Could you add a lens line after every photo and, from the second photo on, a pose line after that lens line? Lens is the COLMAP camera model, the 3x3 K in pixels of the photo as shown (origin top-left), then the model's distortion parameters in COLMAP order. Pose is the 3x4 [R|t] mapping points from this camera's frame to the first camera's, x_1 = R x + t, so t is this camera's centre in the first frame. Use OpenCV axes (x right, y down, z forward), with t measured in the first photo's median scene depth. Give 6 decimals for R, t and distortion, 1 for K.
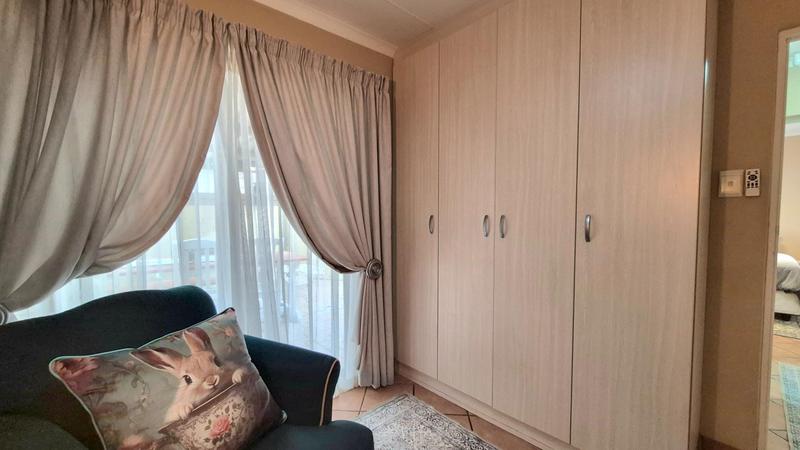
lens RADIAL K [[310.3, 0, 393.9], [0, 310.3, 233.4], [0, 0, 1]] dist [-0.000176, -0.000088]
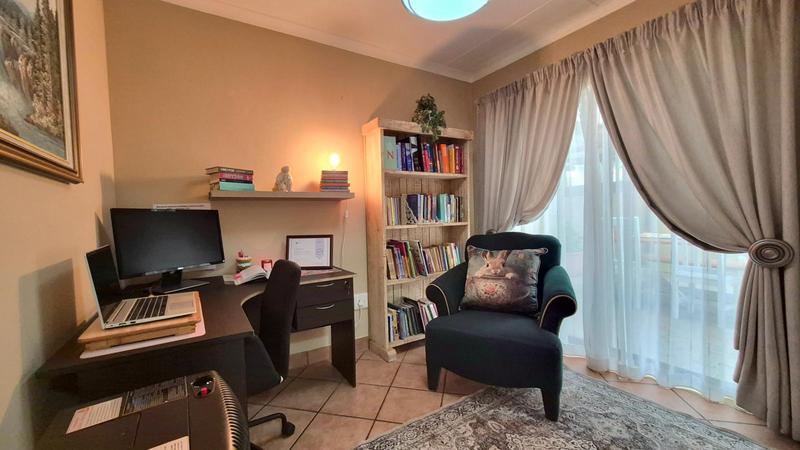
lens RADIAL K [[334.3, 0, 400.0], [0, 334.3, 225.0], [0, 0, 1]] dist [0.000889, 0.000131]
pose [[-0.132959, 0.037097, -0.990427, 1.164856], [-0.013183, 0.999145, 0.039193, 0.051660], [0.991034, 0.018268, -0.132356, 0.421743]]
